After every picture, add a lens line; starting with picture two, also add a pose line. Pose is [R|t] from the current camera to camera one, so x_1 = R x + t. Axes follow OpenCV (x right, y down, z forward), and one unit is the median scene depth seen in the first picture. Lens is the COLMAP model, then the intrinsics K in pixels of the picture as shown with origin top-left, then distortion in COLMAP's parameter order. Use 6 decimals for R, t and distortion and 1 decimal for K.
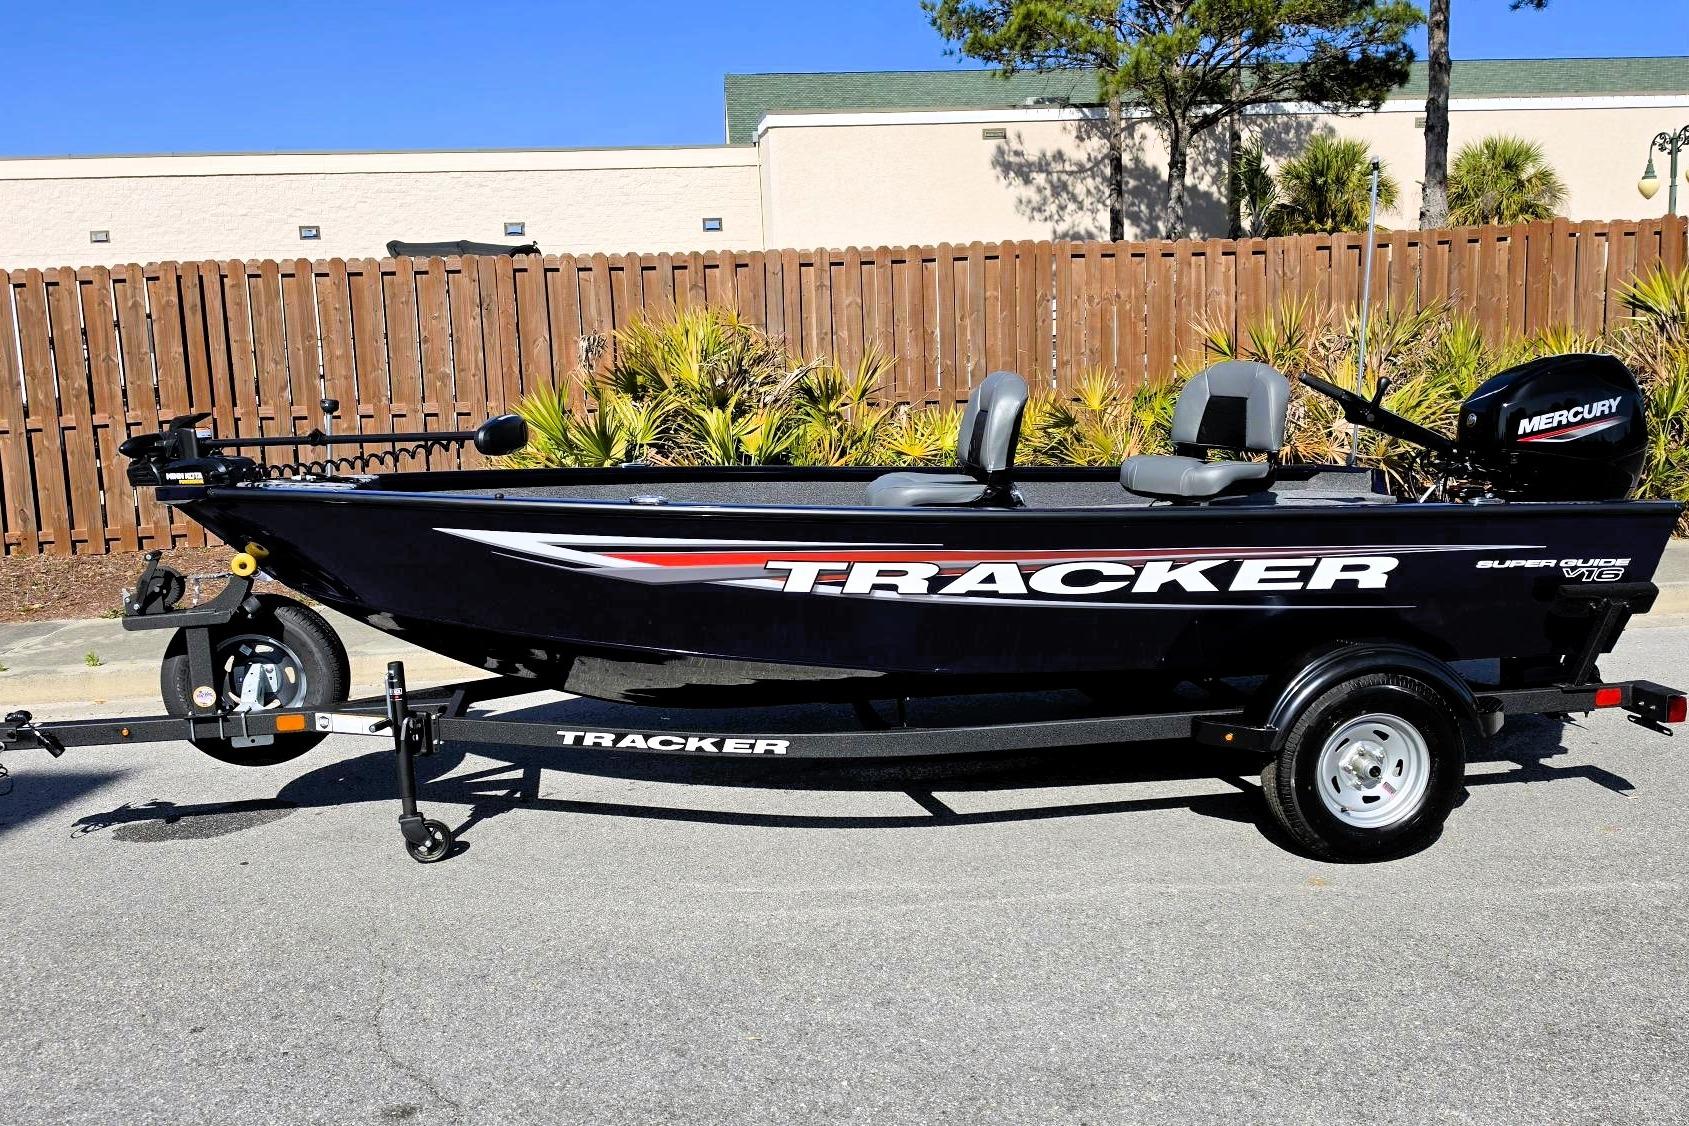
lens RADIAL K [[1382.9, 0, 814.7], [0, 1382.9, 566.1], [0, 0, 1]] dist [0.115570, -0.184288]
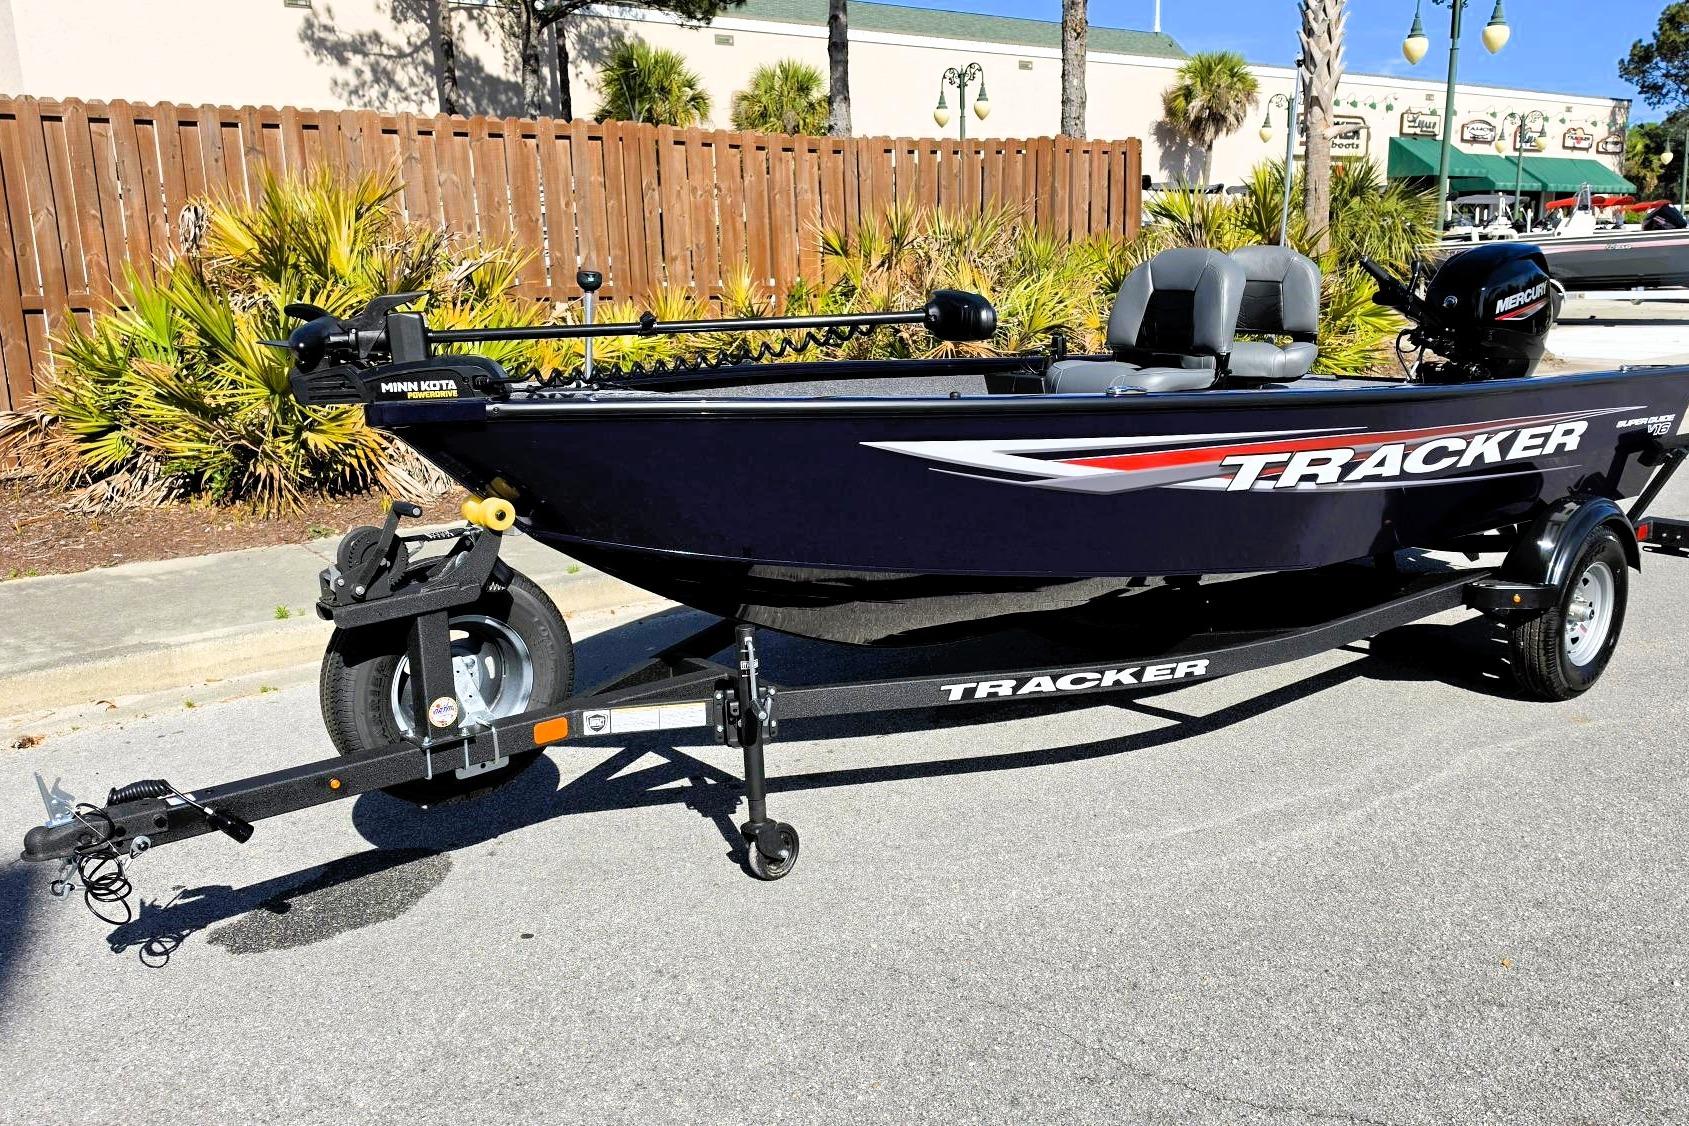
lens RADIAL K [[1389.6, 0, 842.0], [0, 1389.6, 571.5], [0, 0, 1]] dist [0.088564, -0.133615]
pose [[0.849439, -0.100612, 0.518007, -0.246974], [0.065810, 0.994190, 0.085184, -0.007975], [-0.523568, -0.038268, 0.851124, 0.130233]]
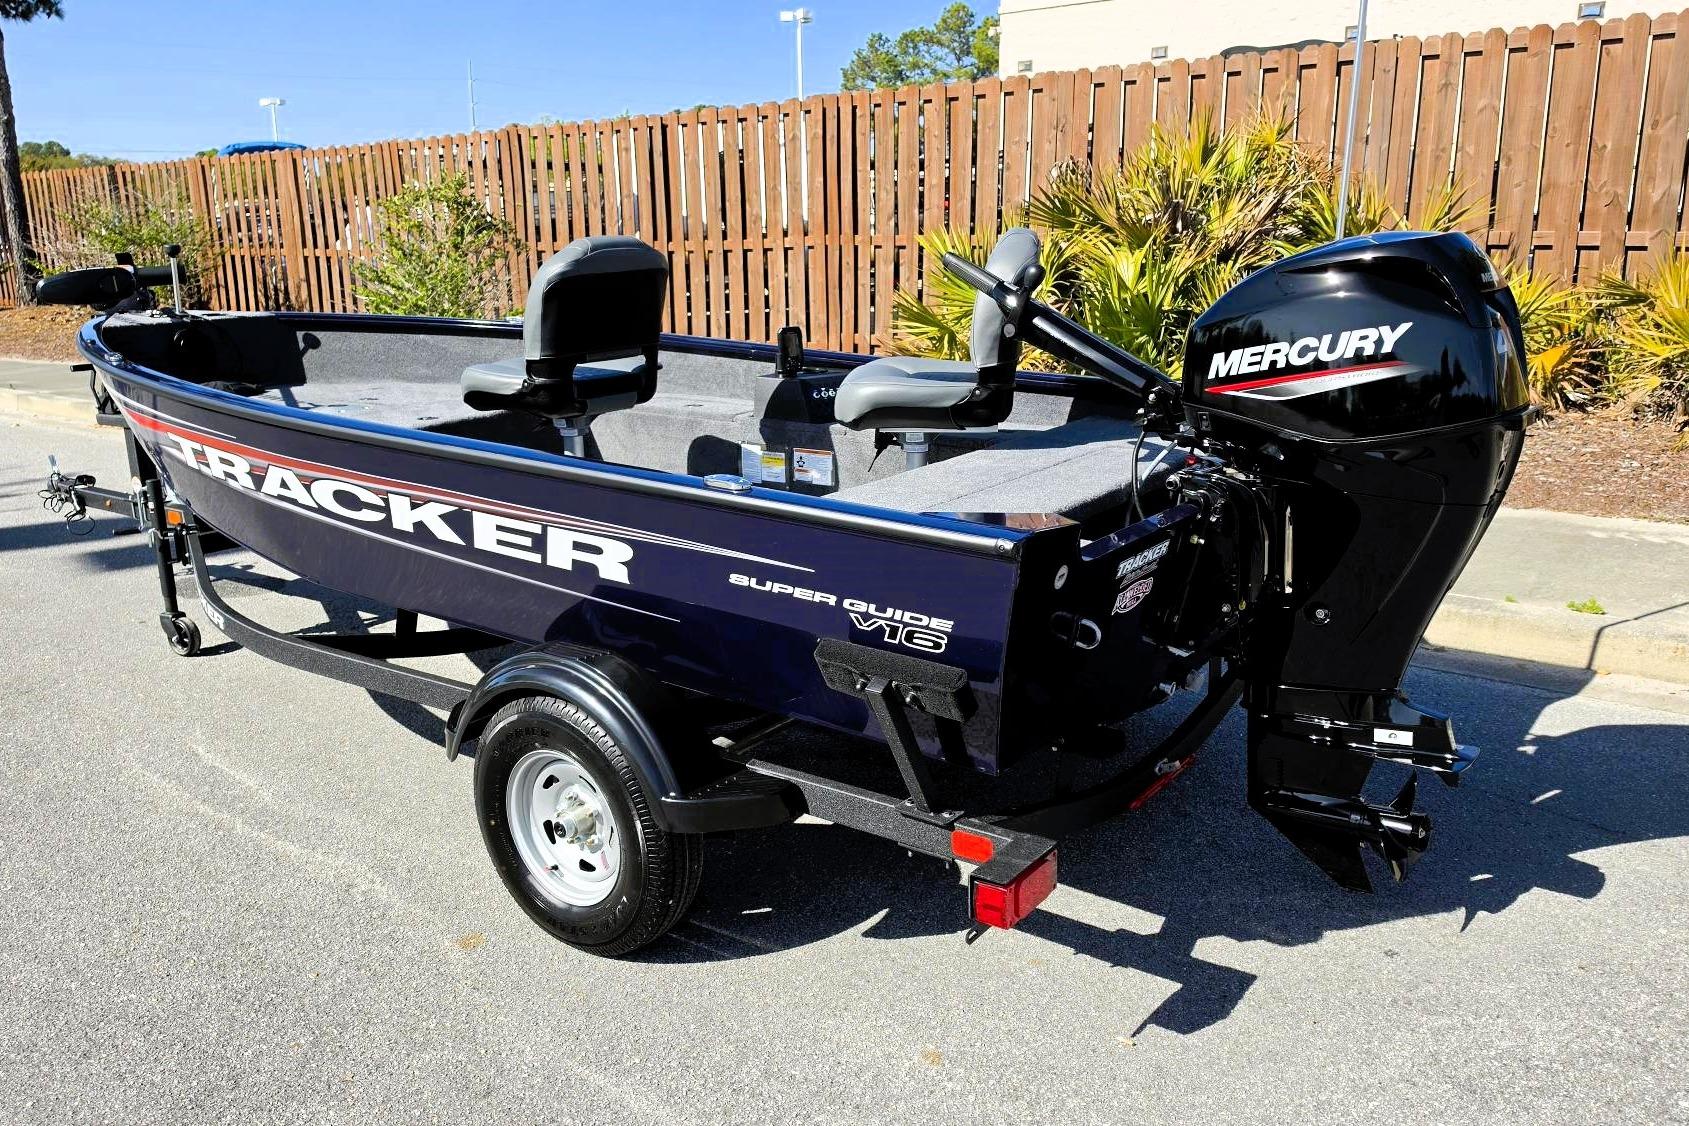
lens RADIAL K [[1381.1, 0, 828.6], [0, 1381.1, 581.5], [0, 0, 1]] dist [0.107524, -0.164232]
pose [[0.709181, 0.197155, -0.676899, 0.344994], [-0.100321, 0.978554, 0.179910, -0.043582], [0.697853, -0.059681, 0.713750, 0.214894]]
